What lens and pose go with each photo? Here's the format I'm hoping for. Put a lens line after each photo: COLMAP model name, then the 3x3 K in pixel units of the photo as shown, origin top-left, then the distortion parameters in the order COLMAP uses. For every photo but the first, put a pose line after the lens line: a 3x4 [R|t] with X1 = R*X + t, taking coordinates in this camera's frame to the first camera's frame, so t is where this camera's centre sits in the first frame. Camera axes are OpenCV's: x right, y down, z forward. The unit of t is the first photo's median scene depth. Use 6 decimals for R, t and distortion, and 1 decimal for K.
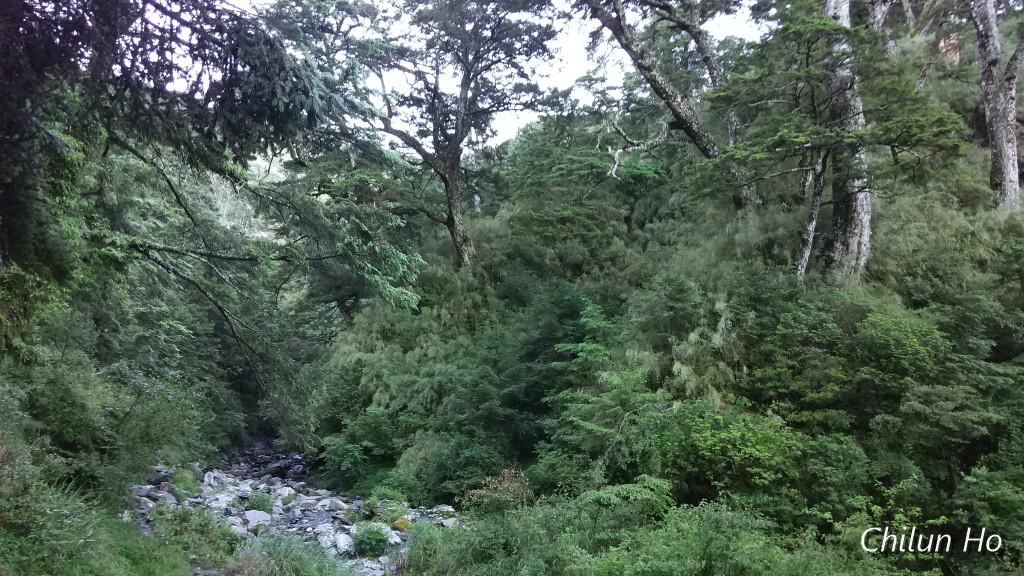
lens RADIAL K [[776.4, 0, 505.3], [0, 776.4, 289.6], [0, 0, 1]] dist [0.114416, -0.143008]
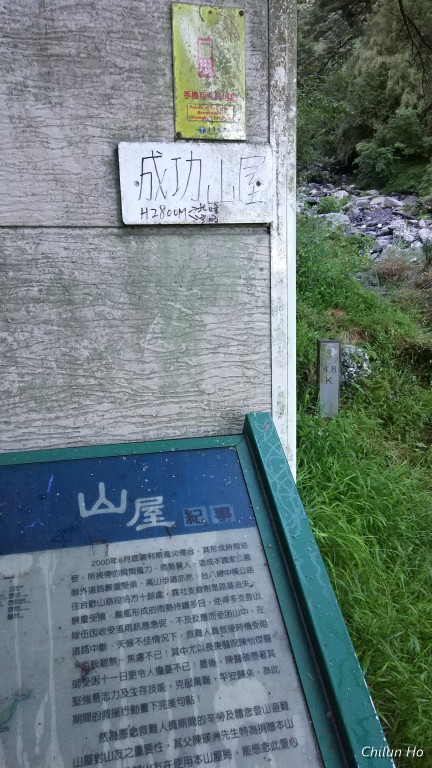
lens RADIAL K [[578.1, 0, 225.1], [0, 578.1, 378.0], [0, 0, 1]] dist [0.083342, -0.114607]
pose [[0.934612, 0.027882, -0.354573, -0.089839], [0.166422, 0.846772, 0.505254, 0.013411], [0.314330, -0.531225, 0.786763, 0.080102]]
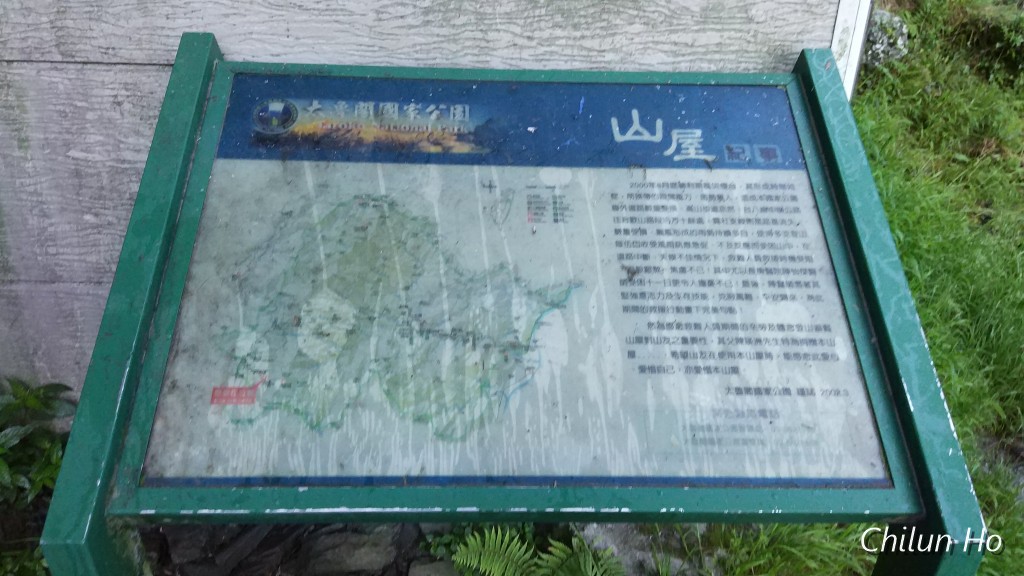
lens RADIAL K [[770.8, 0, 509.3], [0, 770.8, 281.7], [0, 0, 1]] dist [0.083342, -0.114607]
pose [[0.850188, 0.234511, -0.471365, -0.091412], [0.190609, 0.697471, 0.690798, 0.011780], [0.490763, -0.677154, 0.548282, 0.072912]]
